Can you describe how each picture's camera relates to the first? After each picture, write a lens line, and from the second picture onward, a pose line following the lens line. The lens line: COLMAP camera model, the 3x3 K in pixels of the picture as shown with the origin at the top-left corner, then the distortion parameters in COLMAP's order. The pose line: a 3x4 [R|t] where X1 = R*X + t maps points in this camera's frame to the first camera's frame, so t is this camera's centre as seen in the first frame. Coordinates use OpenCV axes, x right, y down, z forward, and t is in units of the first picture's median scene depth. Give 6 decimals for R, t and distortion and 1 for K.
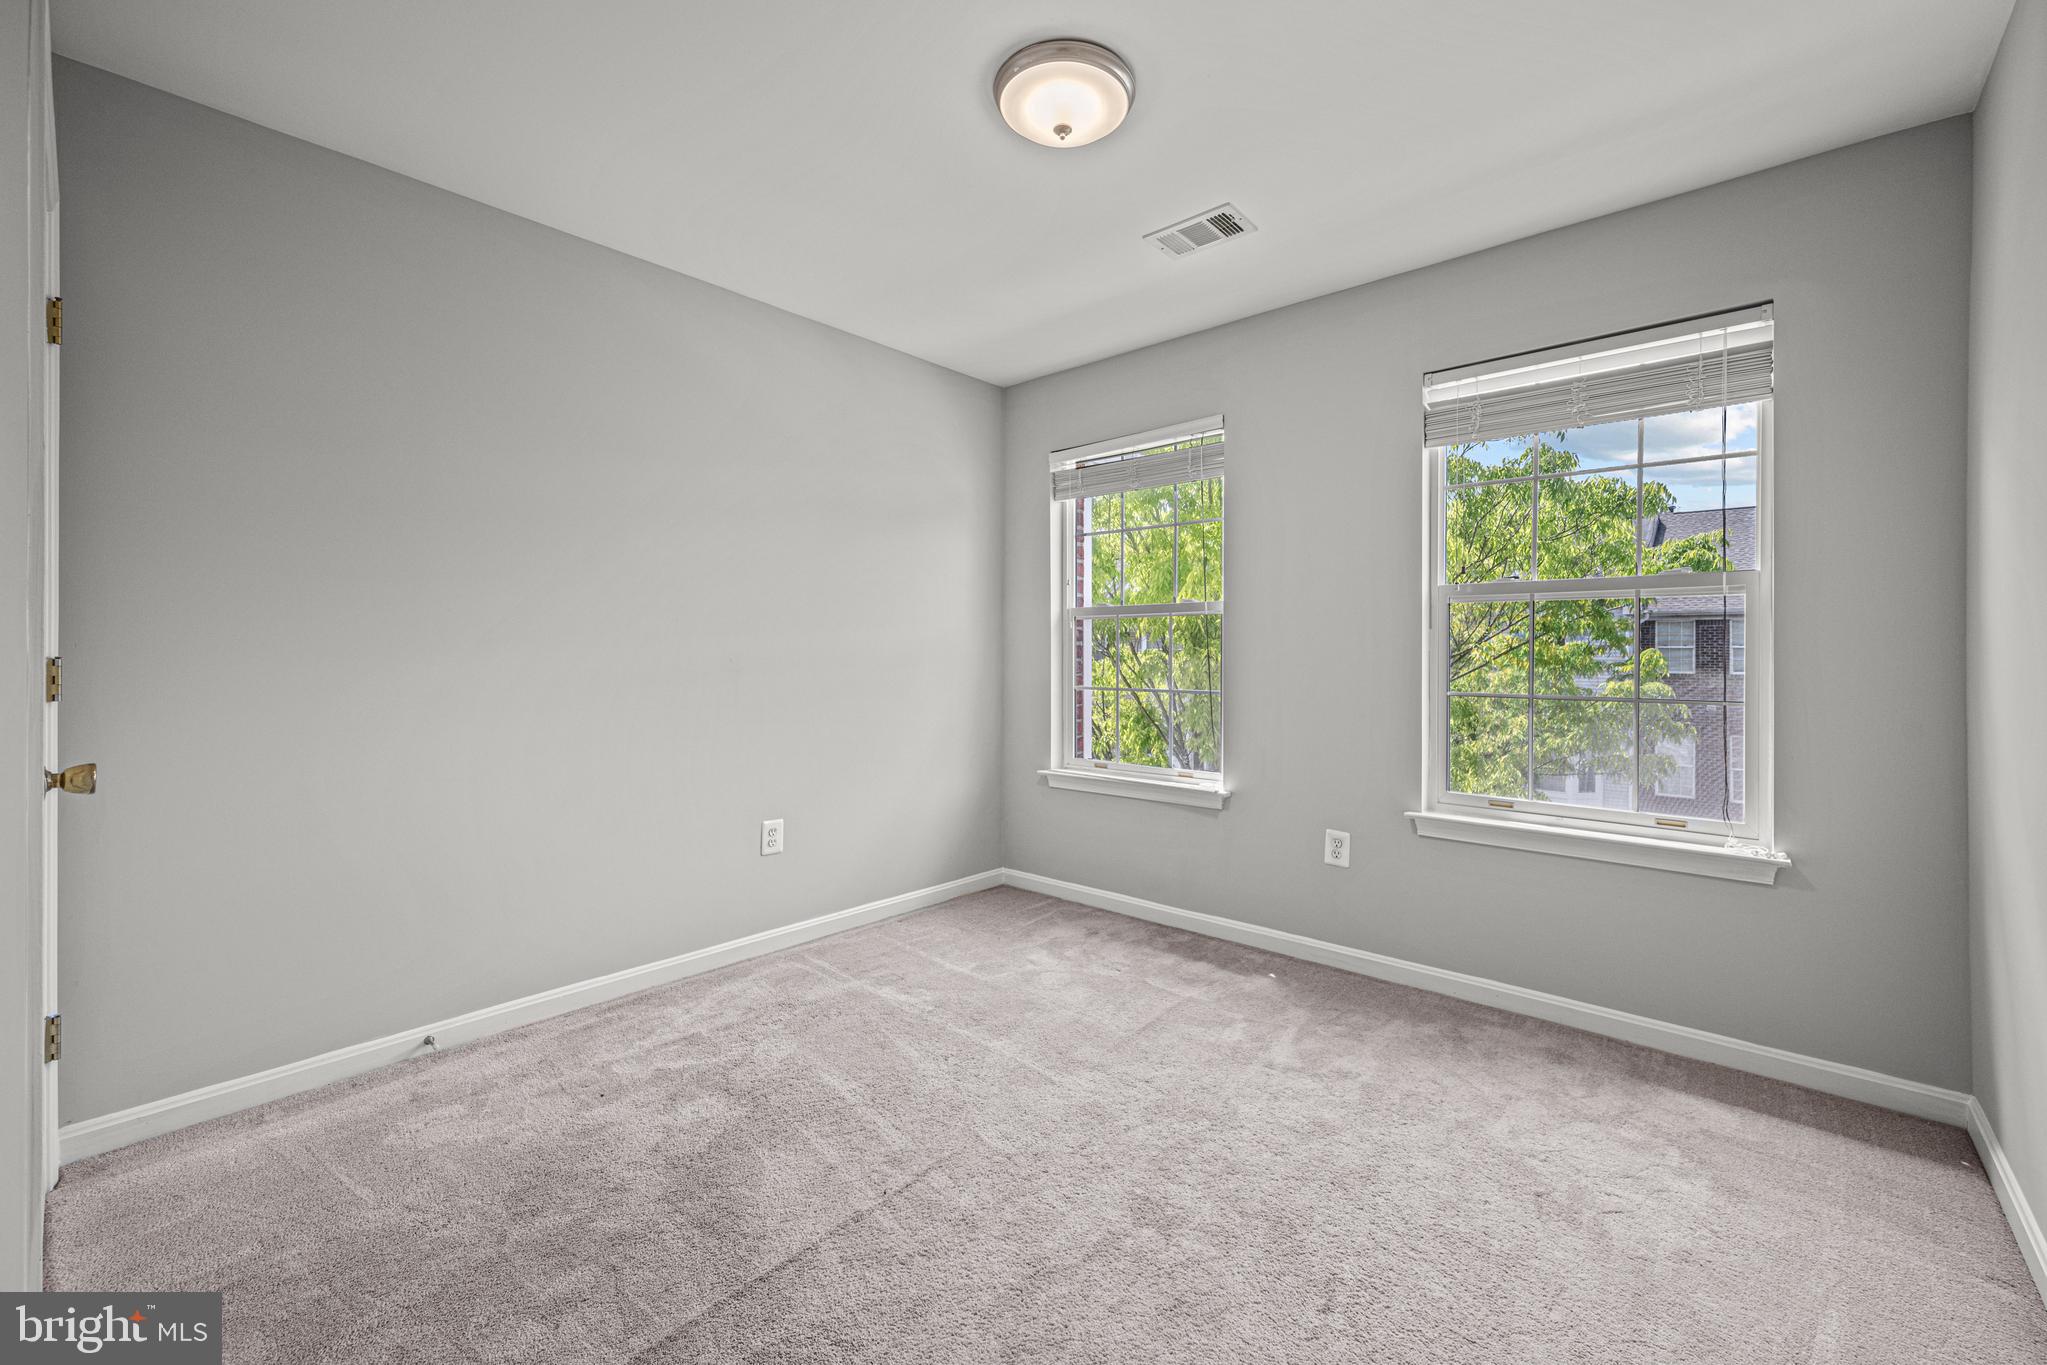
lens RADIAL K [[798.1, 0, 1023.4], [0, 798.1, 667.6], [0, 0, 1]] dist [-0.027789, -0.000830]
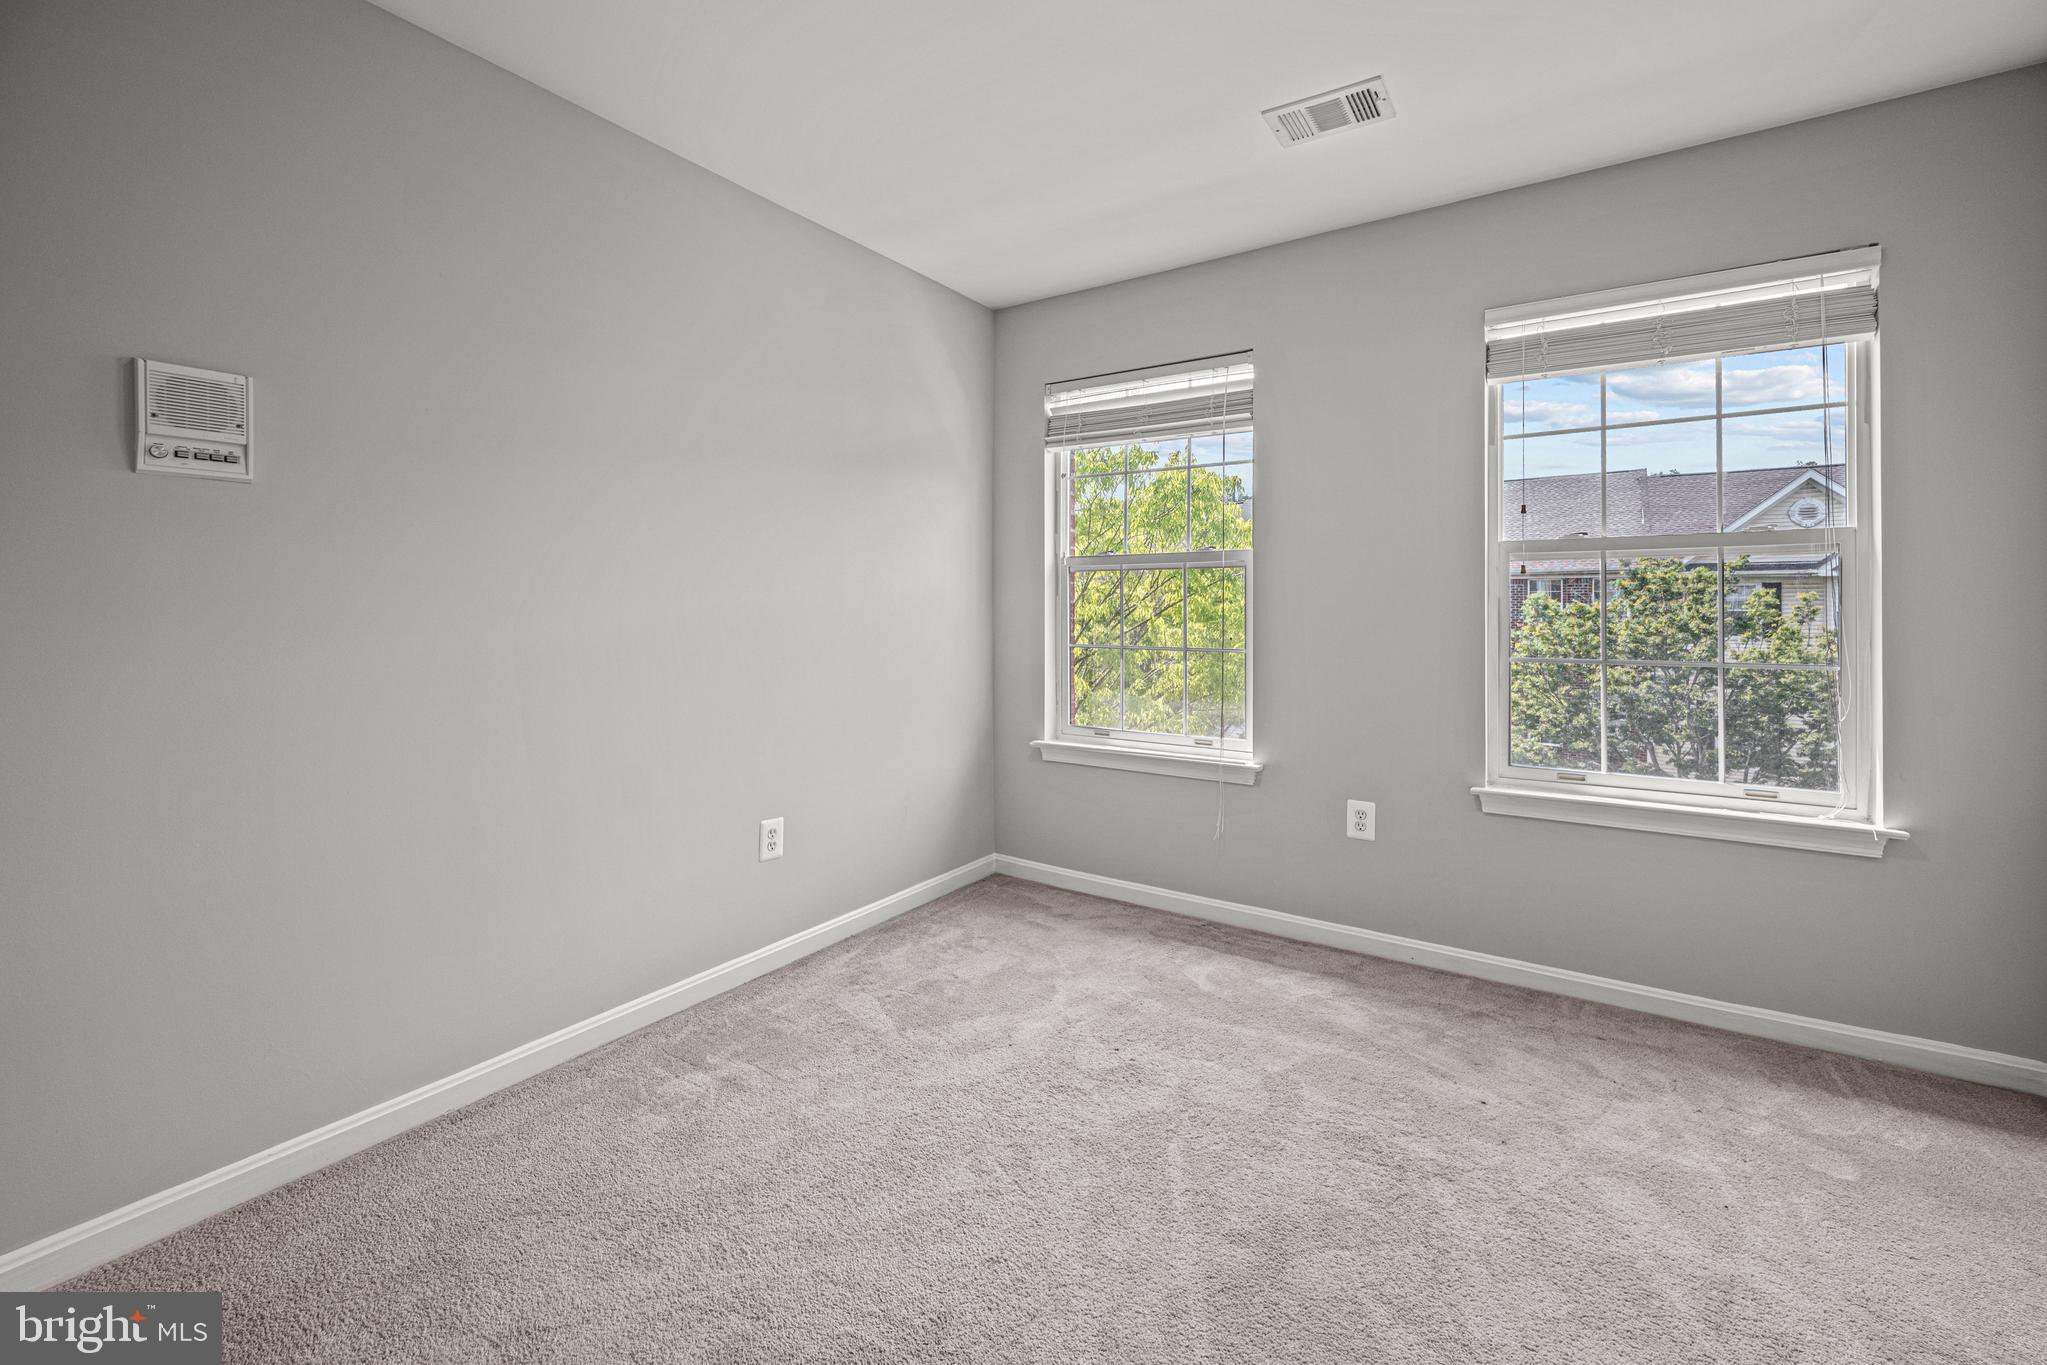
lens RADIAL K [[798.1, 0, 989.2], [0, 798.1, 619.8], [0, 0, 1]] dist [-0.027789, -0.000830]
pose [[0.992341, 0.002983, 0.123490, -0.181140], [-0.002259, 0.999979, -0.005999, -0.002430], [-0.123505, 0.005674, 0.992328, 0.162943]]
